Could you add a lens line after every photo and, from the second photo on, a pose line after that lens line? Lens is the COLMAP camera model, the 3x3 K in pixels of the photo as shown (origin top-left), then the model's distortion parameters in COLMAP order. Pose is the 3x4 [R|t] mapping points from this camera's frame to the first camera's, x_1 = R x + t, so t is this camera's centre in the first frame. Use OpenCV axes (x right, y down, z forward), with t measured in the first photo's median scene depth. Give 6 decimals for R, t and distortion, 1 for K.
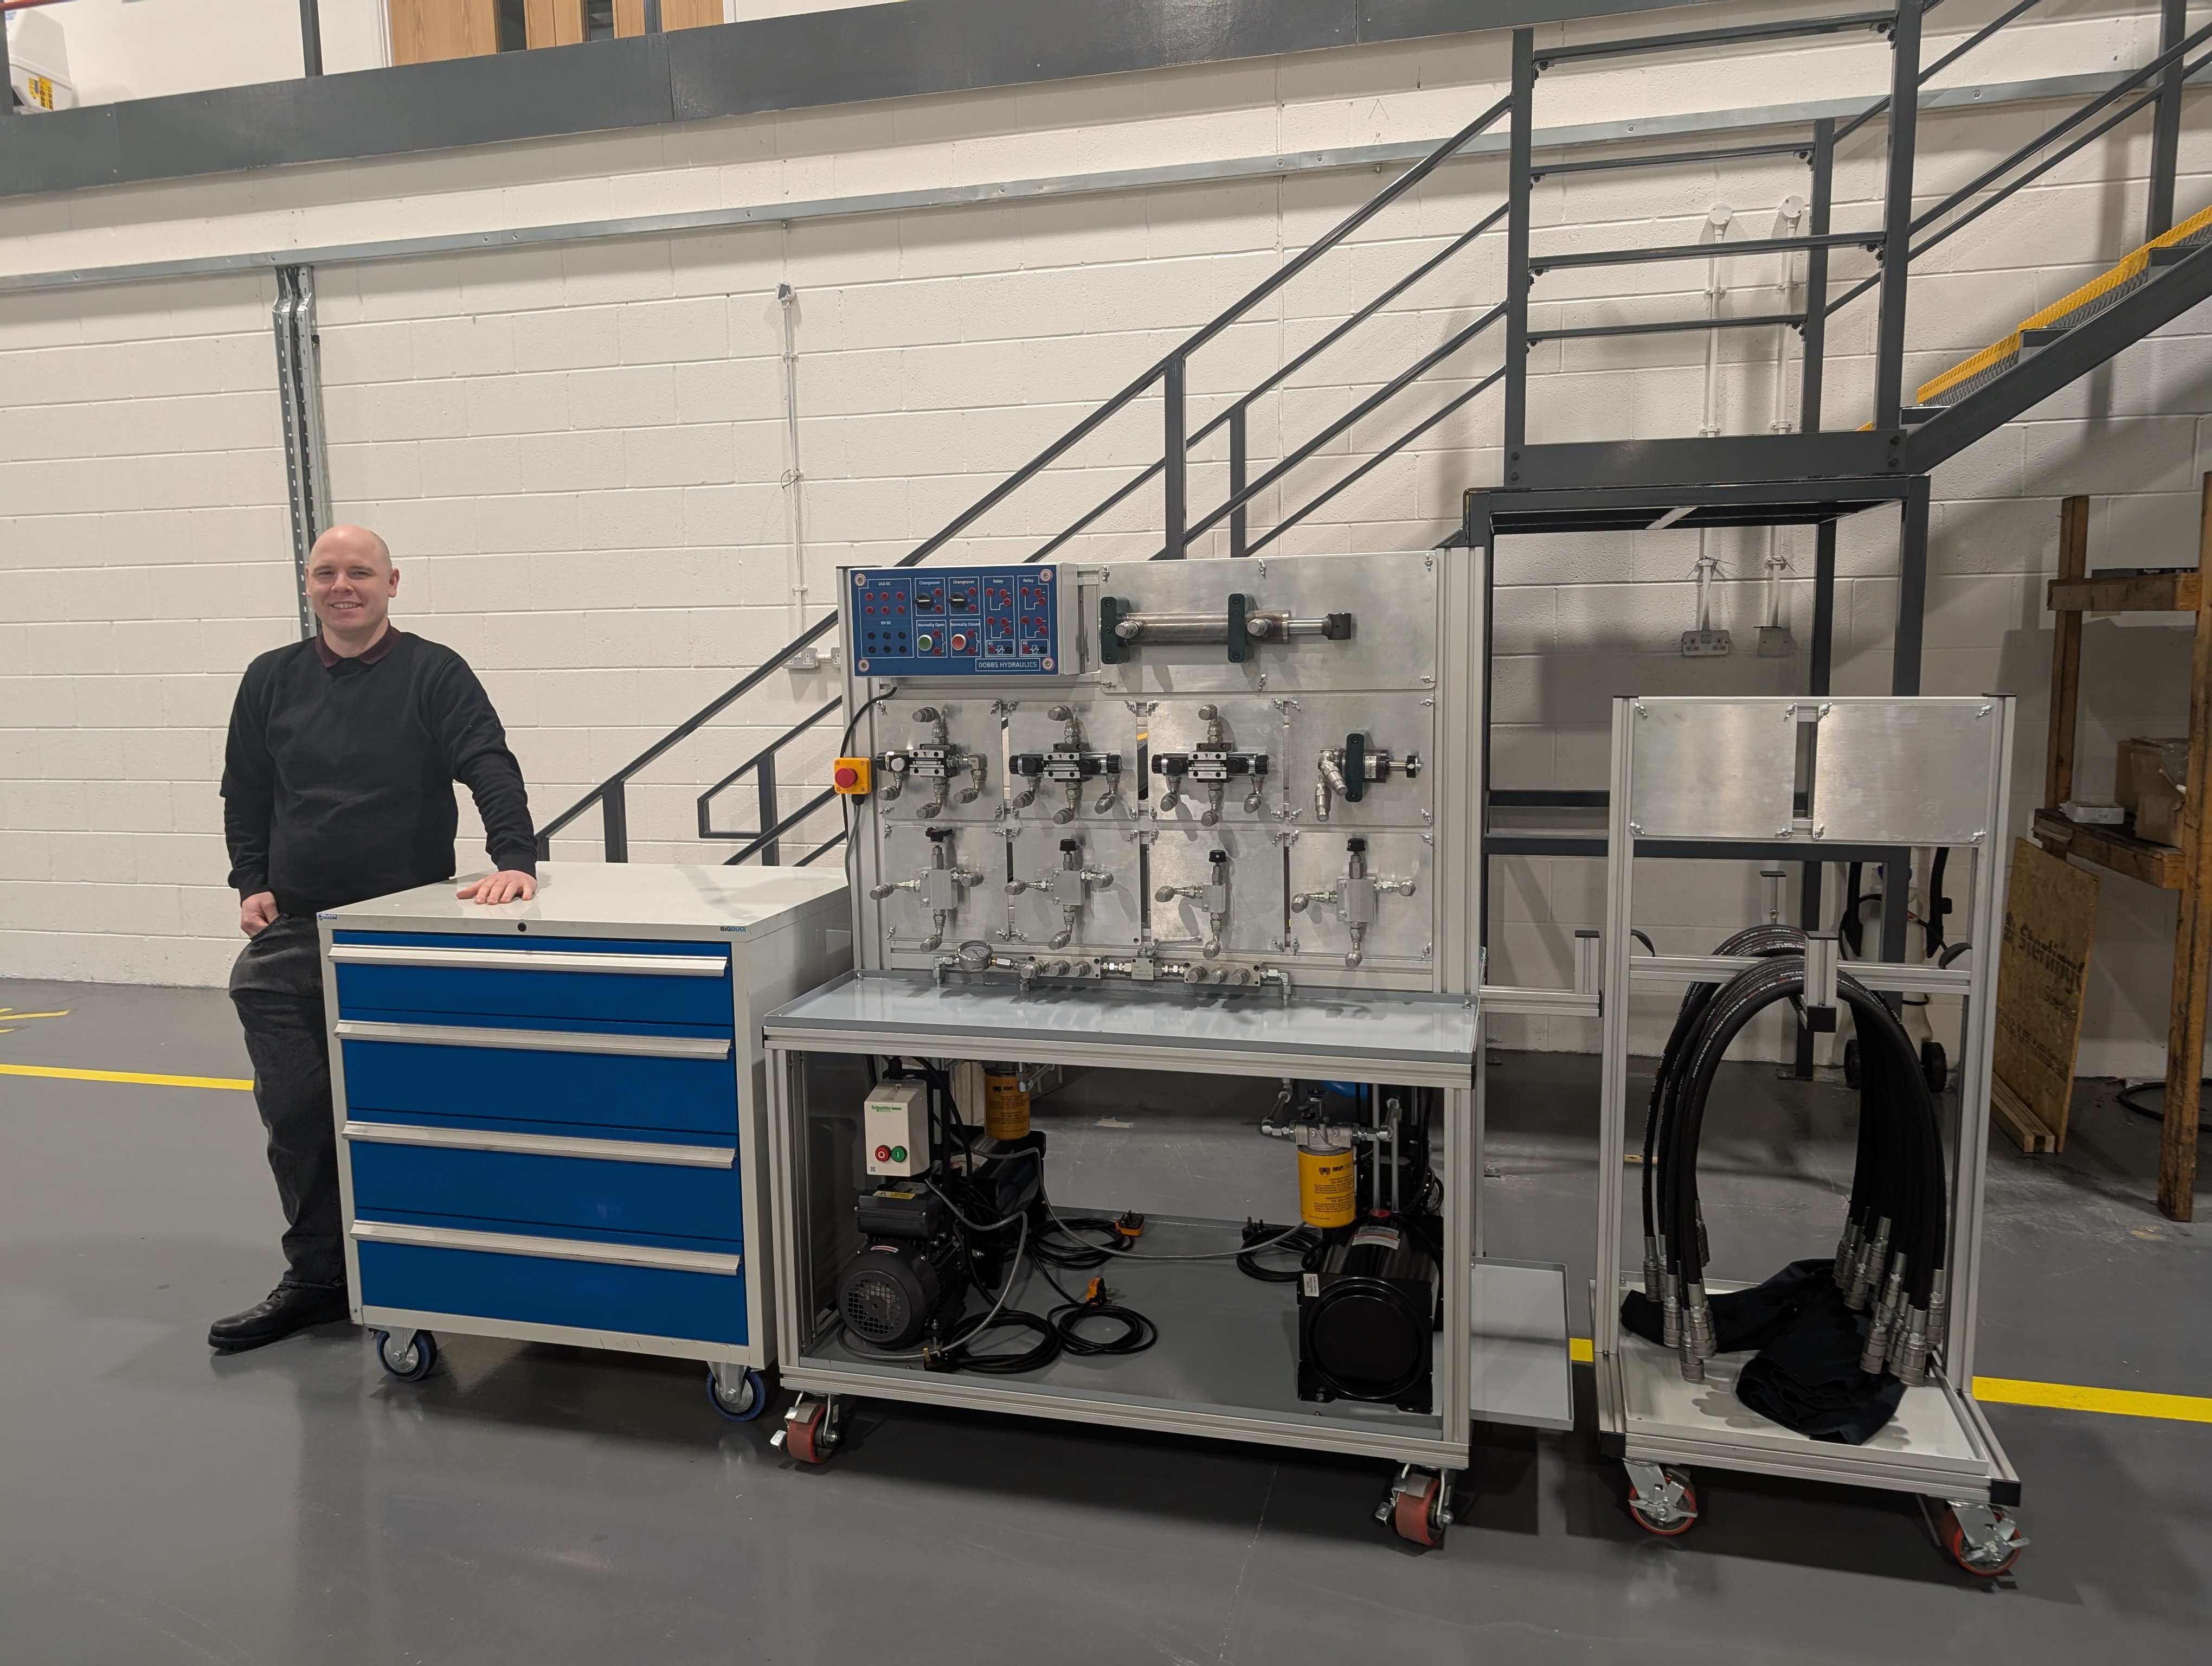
lens RADIAL K [[1588.2, 0, 1084.5], [0, 1588.2, 822.3], [0, 0, 1]] dist [0.008634, -0.003604]
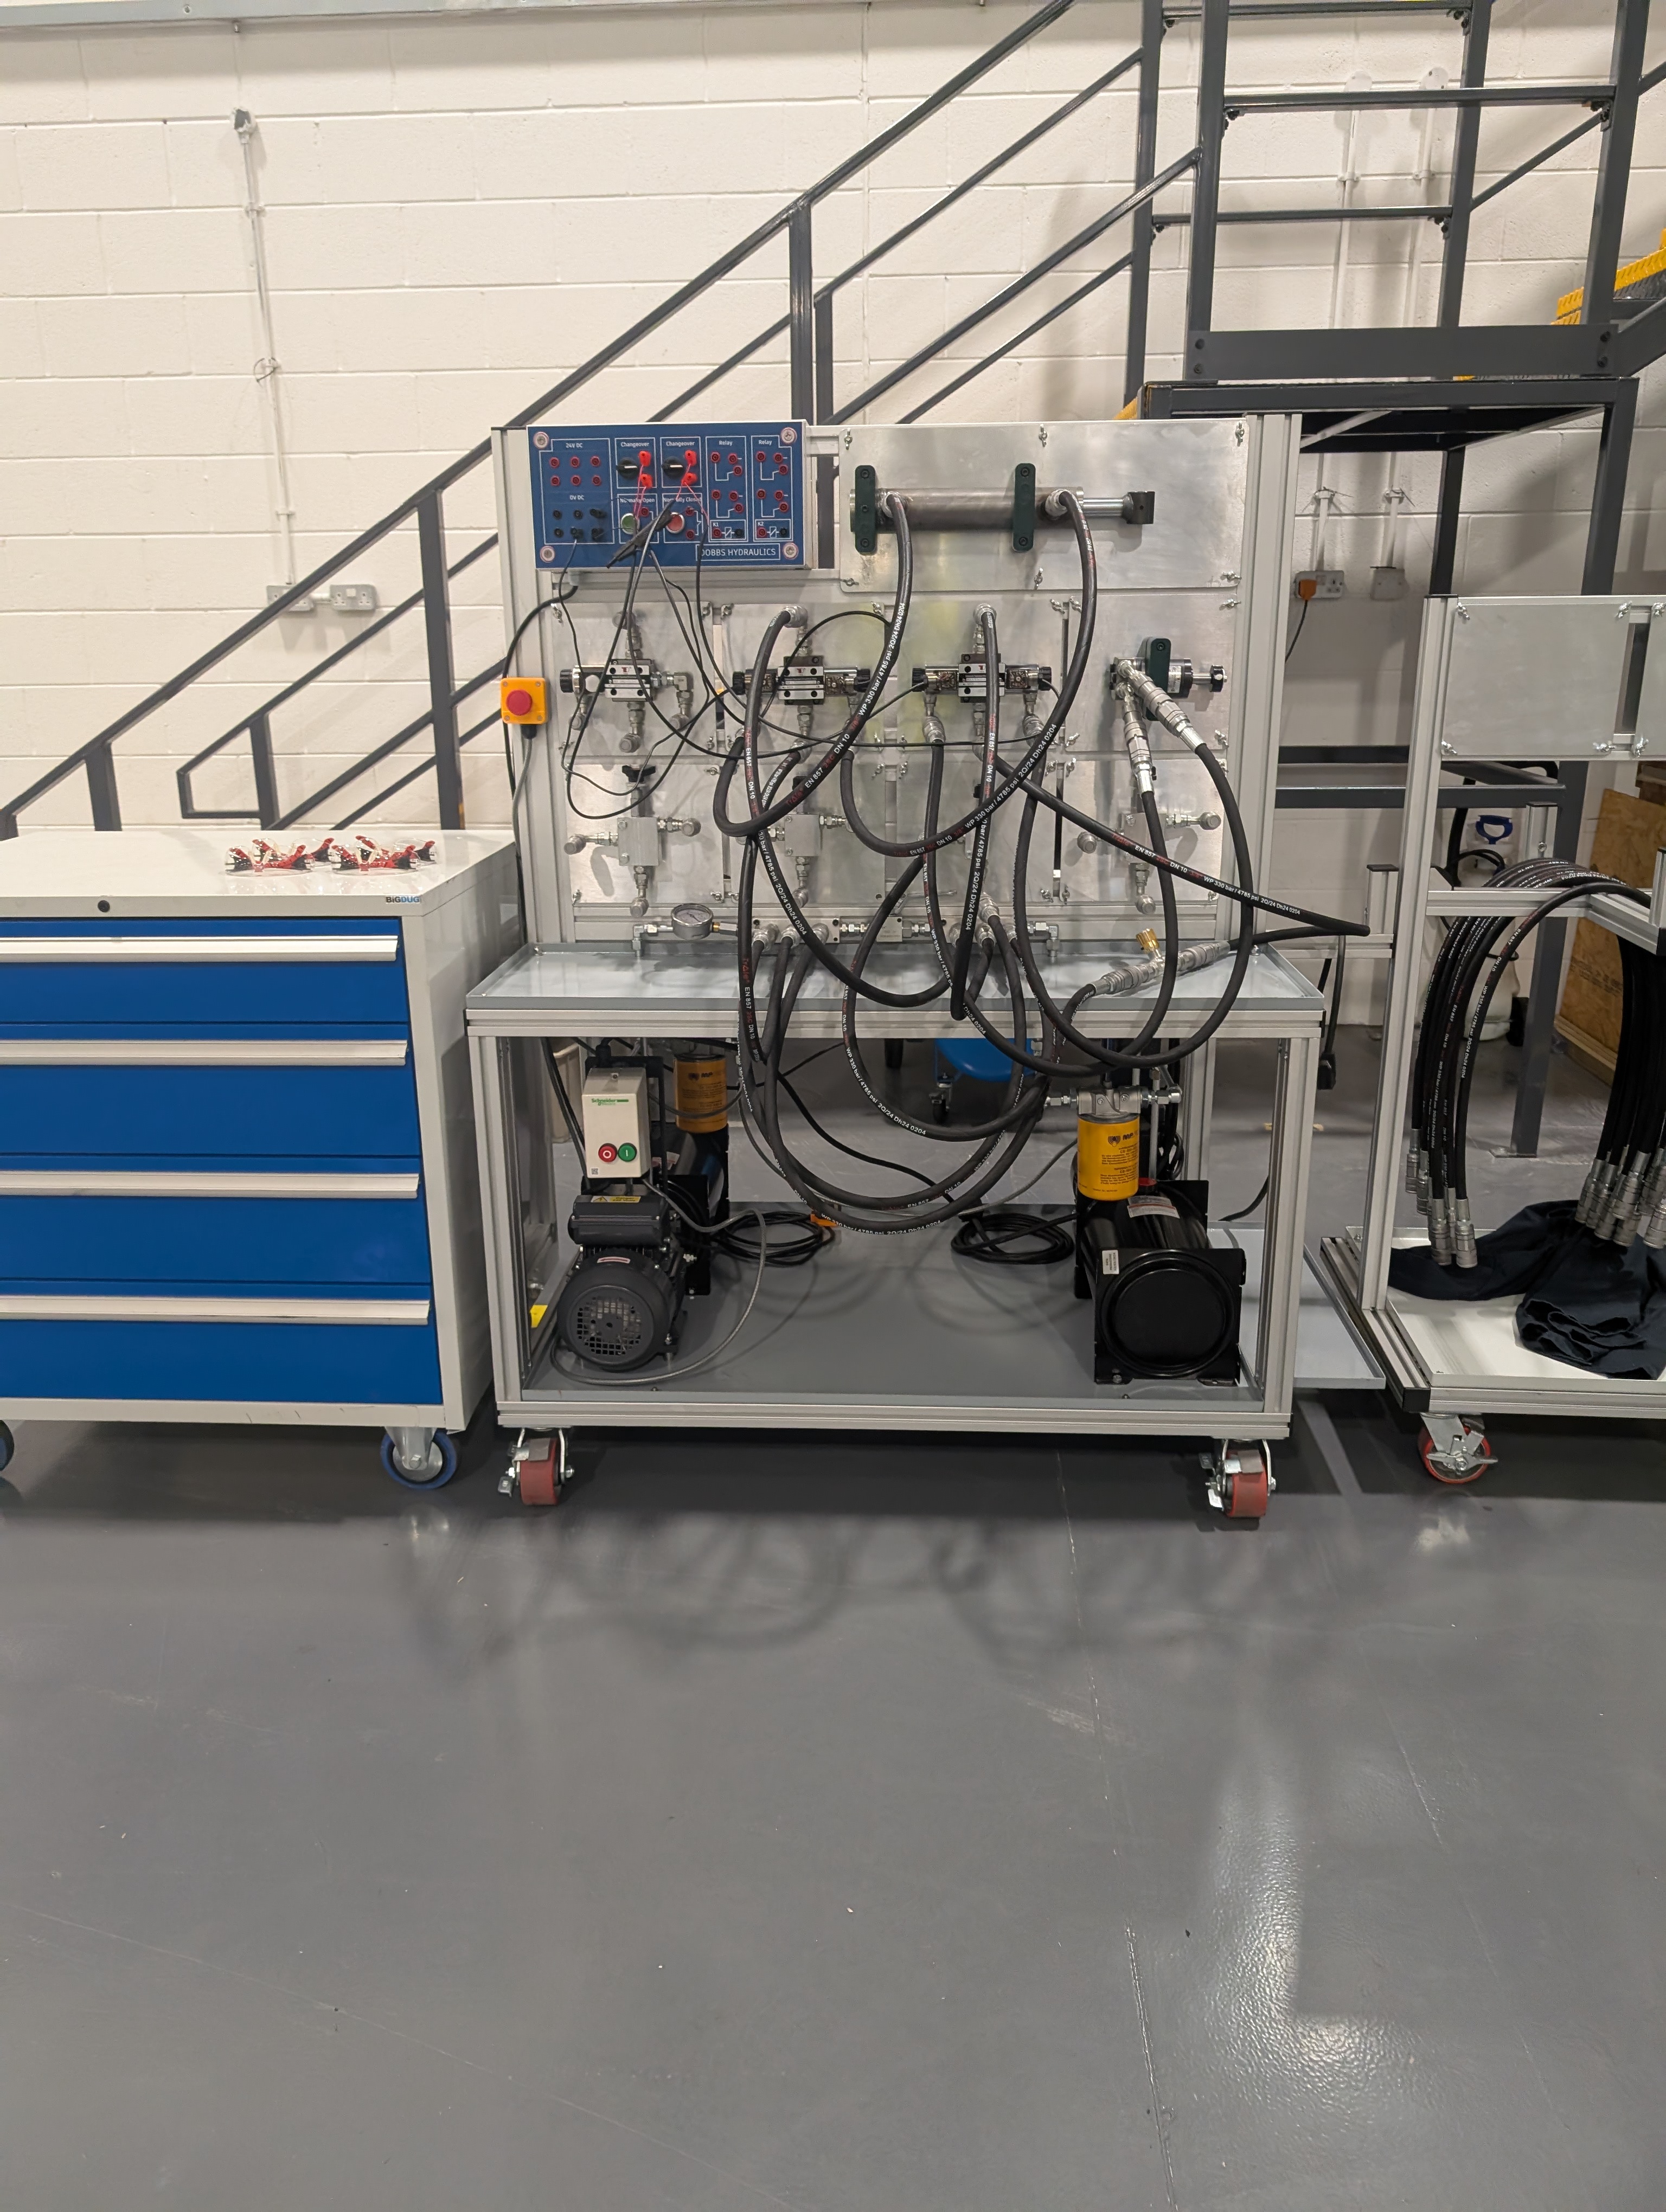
lens RADIAL K [[1632.4, 0, 828.0], [0, 1632.4, 1112.4], [0, 0, 1]] dist [0.004271, -0.007165]
pose [[0.978552, -0.052940, 0.199079, -0.174665], [0.017807, 0.984534, 0.174288, 0.035866], [-0.205227, -0.167005, 0.964361, 0.130620]]
